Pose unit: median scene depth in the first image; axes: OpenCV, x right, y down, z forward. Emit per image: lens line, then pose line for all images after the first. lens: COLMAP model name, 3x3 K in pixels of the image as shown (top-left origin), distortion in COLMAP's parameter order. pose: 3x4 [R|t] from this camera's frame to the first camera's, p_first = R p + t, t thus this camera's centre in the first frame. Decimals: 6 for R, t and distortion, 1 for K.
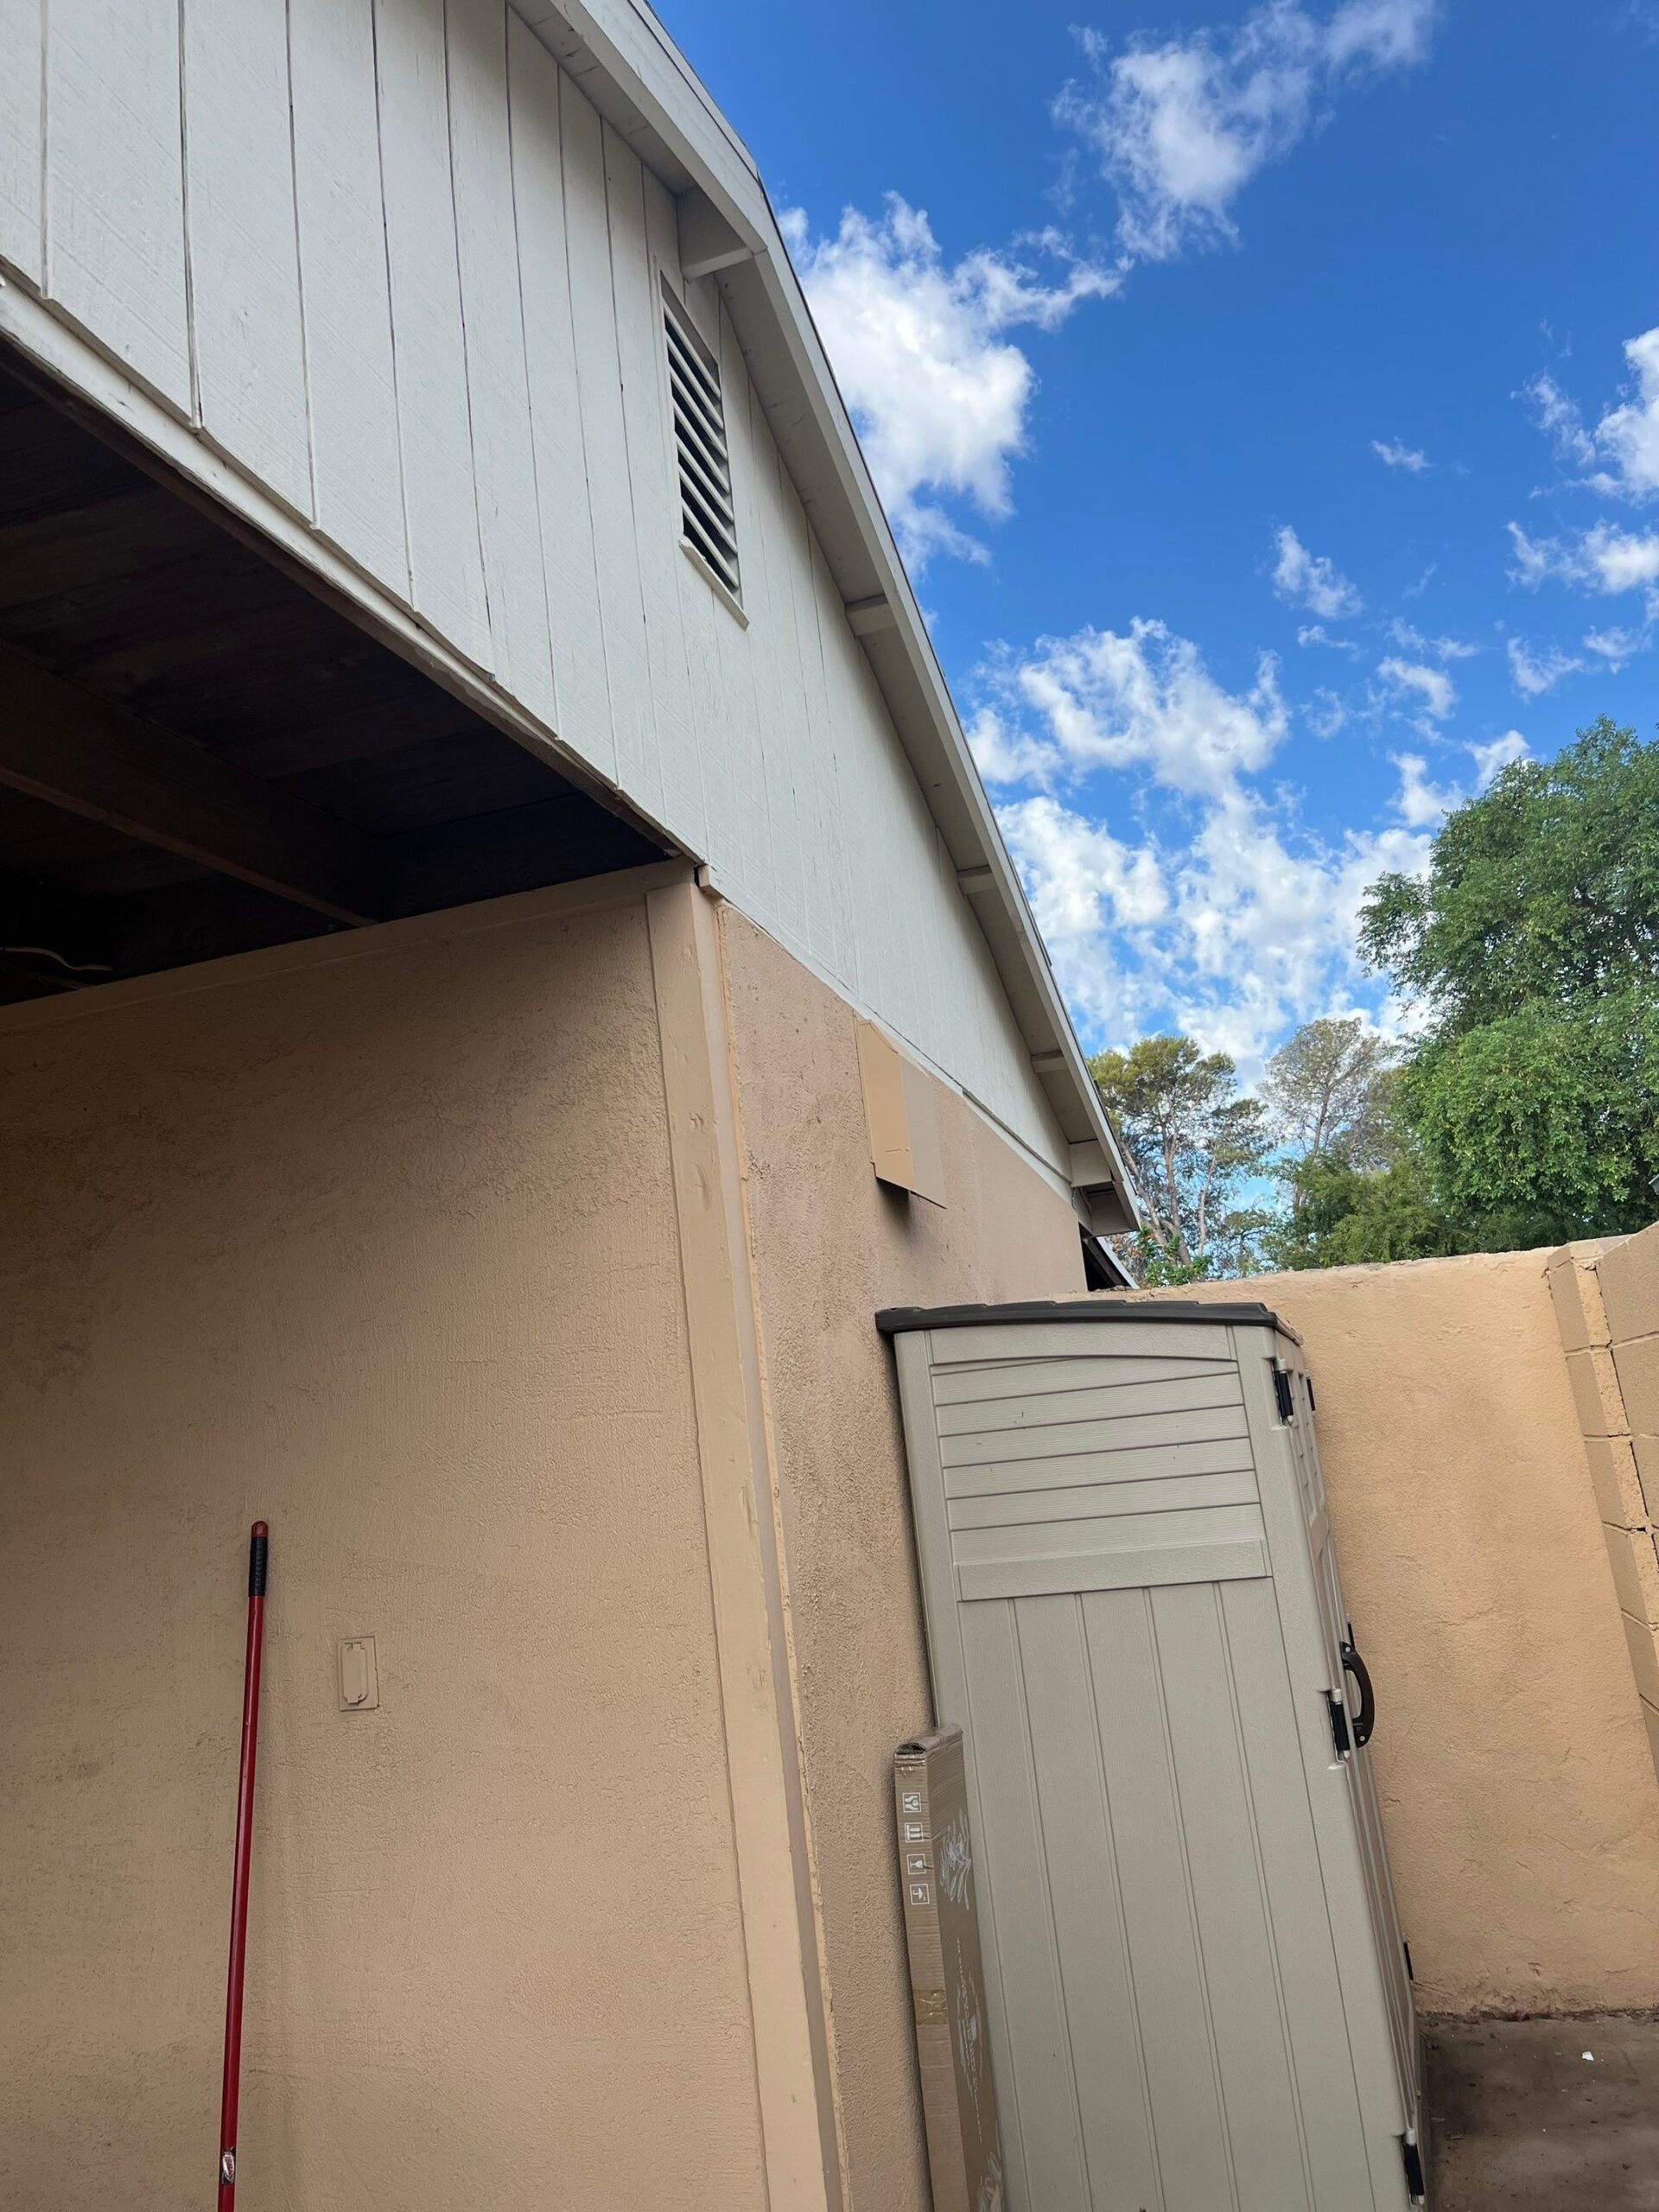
lens RADIAL K [[1686.3, 0, 864.8], [0, 1686.3, 1110.5], [0, 0, 1]] dist [0.037199, -0.068616]
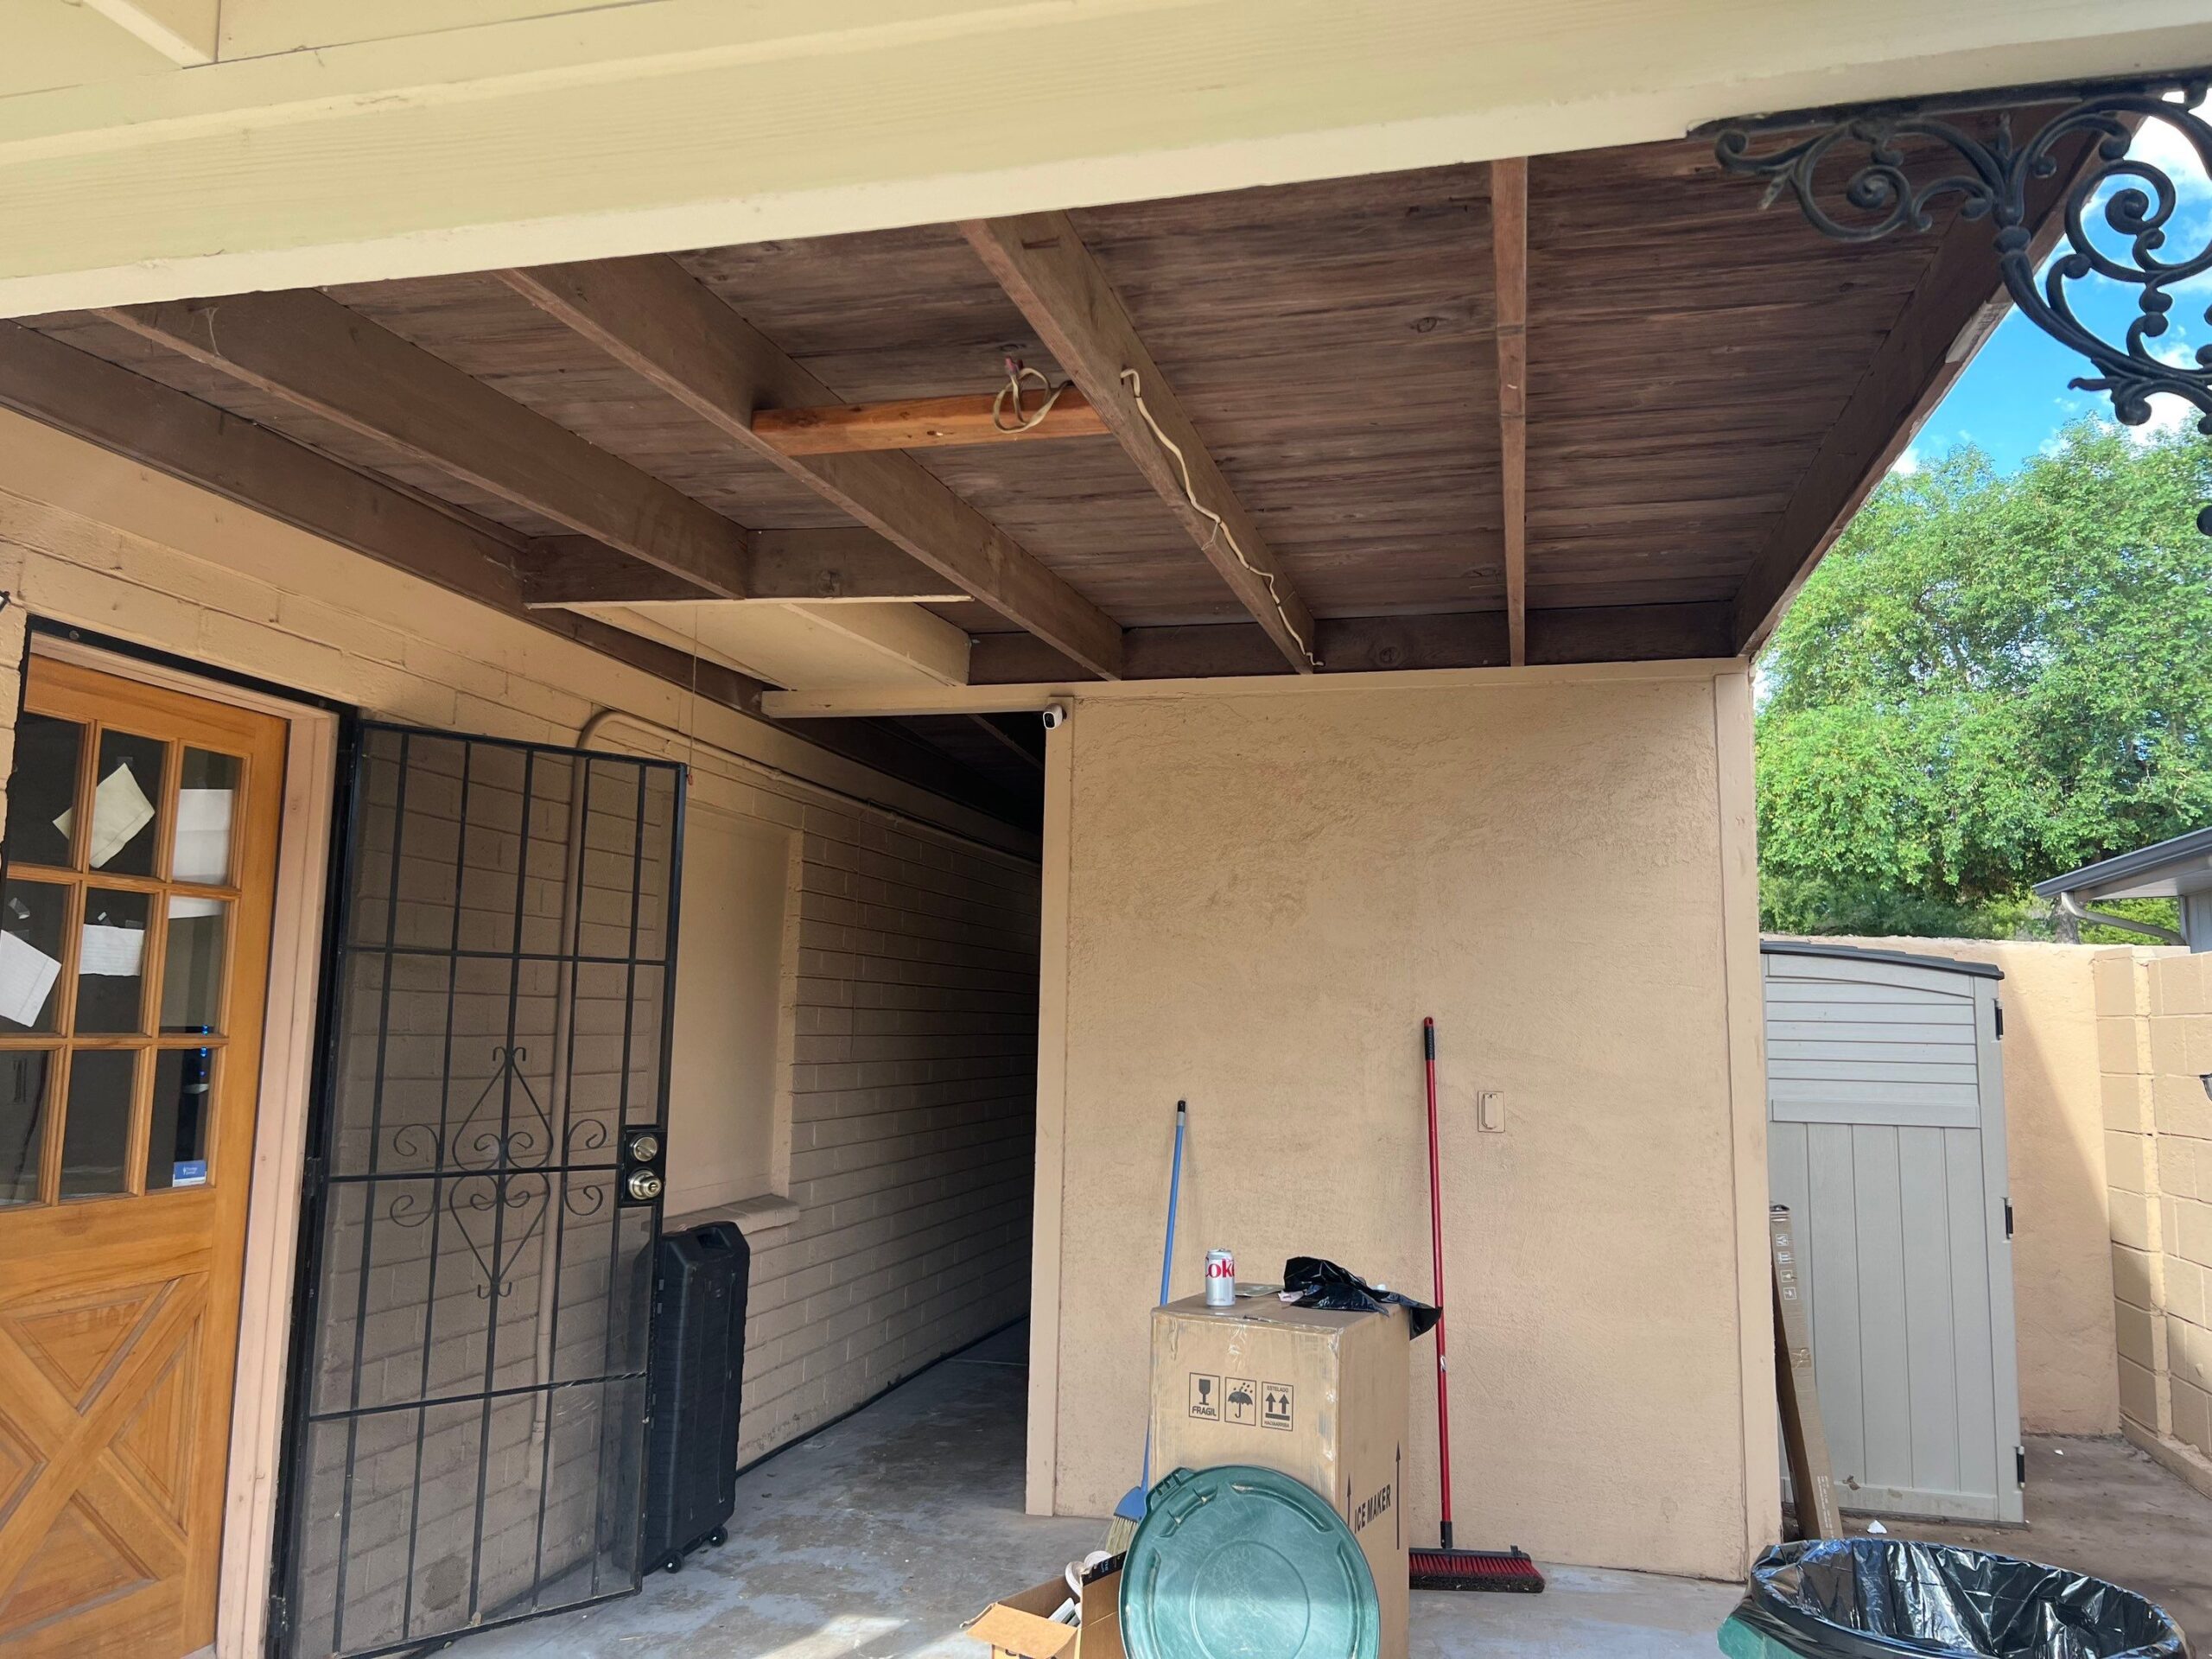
lens RADIAL K [[1672.0, 0, 1104.9], [0, 1672.0, 828.6], [0, 0, 1]] dist [0.044343, -0.111674]
pose [[0.991050, 0.131888, 0.020620, -0.625109], [-0.133182, 0.987386, 0.085619, -0.037075], [-0.009067, -0.087599, 0.996115, -0.549738]]
